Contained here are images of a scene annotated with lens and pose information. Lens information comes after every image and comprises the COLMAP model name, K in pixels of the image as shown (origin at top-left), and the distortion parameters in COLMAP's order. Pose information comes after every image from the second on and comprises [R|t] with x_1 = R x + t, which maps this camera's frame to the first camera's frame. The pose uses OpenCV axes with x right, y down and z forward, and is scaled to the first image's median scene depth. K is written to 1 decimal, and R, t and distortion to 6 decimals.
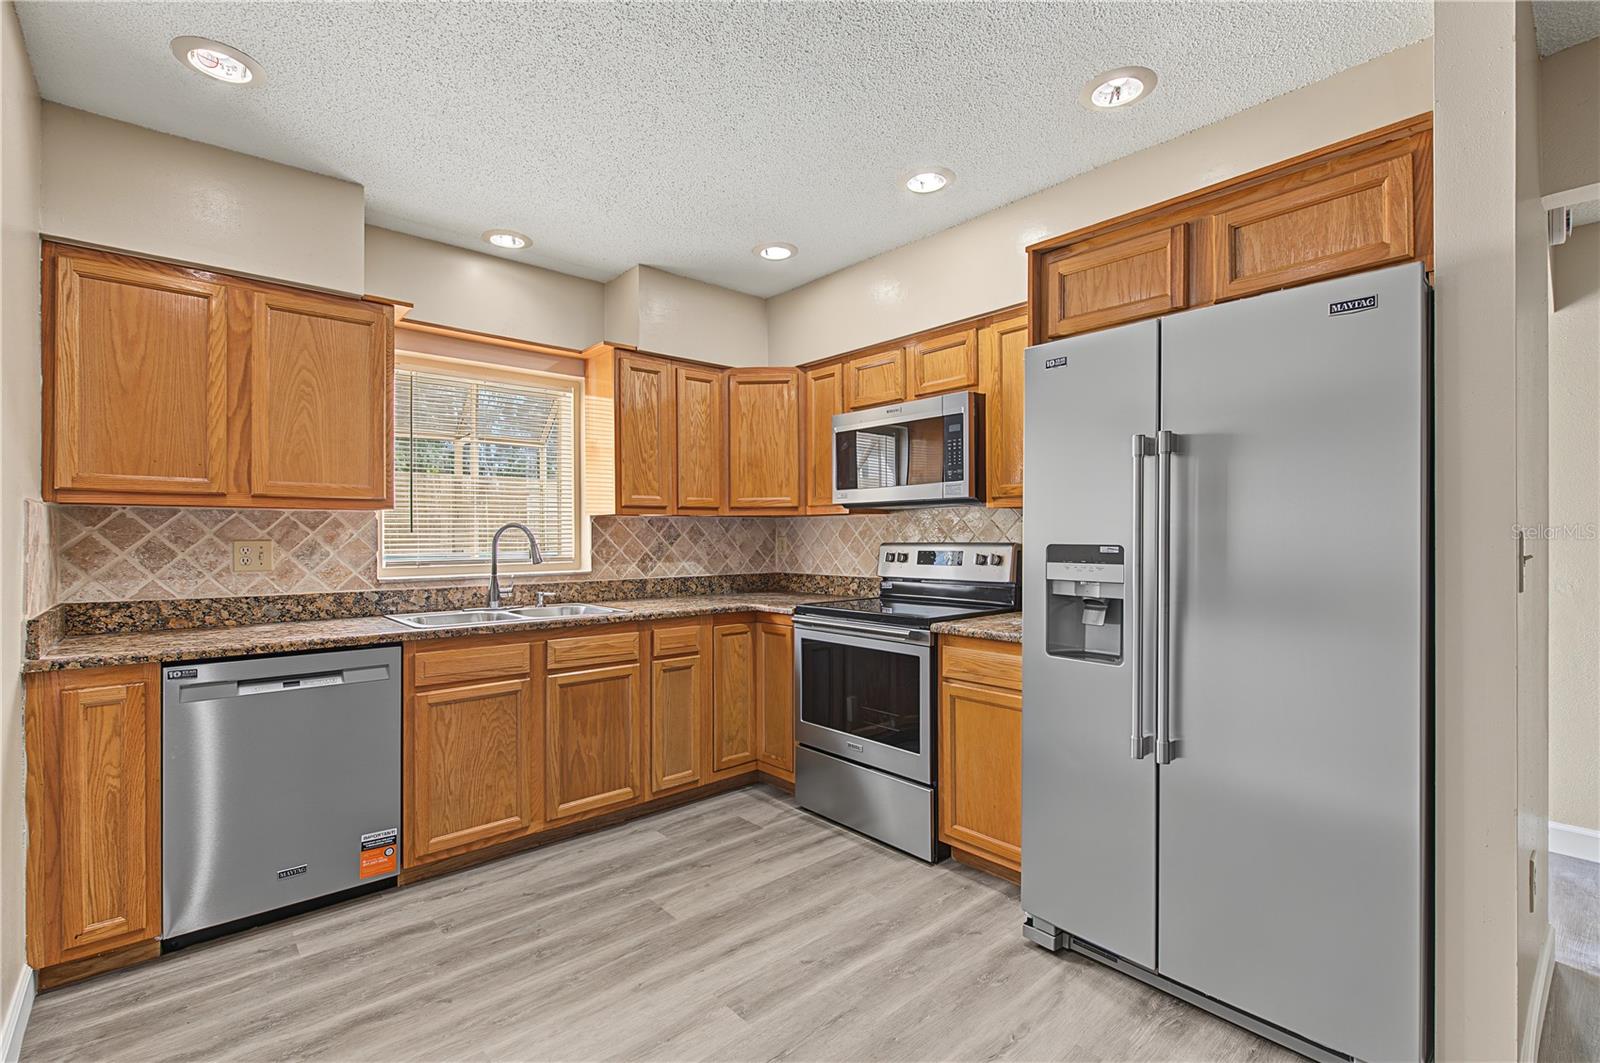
lens RADIAL K [[709.4, 0, 800.0], [0, 709.4, 531.5], [0, 0, 1]] dist [0.000894, -0.004602]
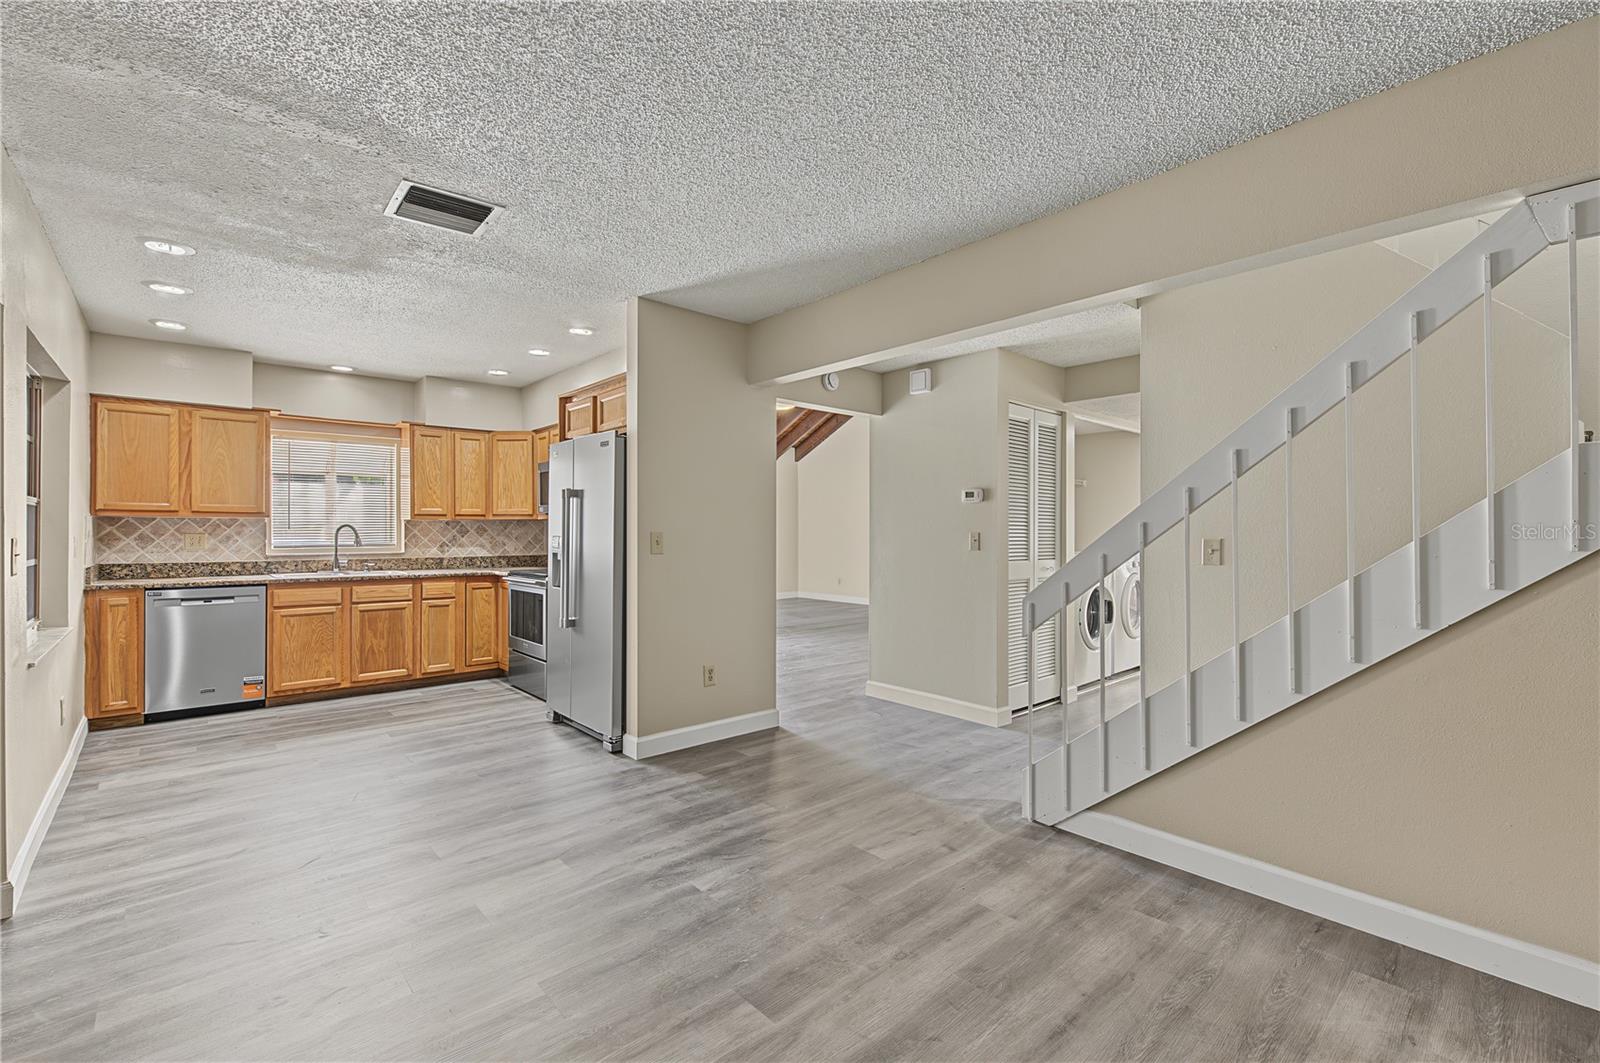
lens RADIAL K [[681.6, 0, 790.3], [0, 681.6, 526.6], [0, 0, 1]] dist [0.000633, -0.004513]
pose [[0.999961, 0.002854, 0.008395, 0.837775], [-0.002856, 0.999996, 0.000244, -0.011420], [-0.008394, -0.000268, 0.999965, -0.871790]]
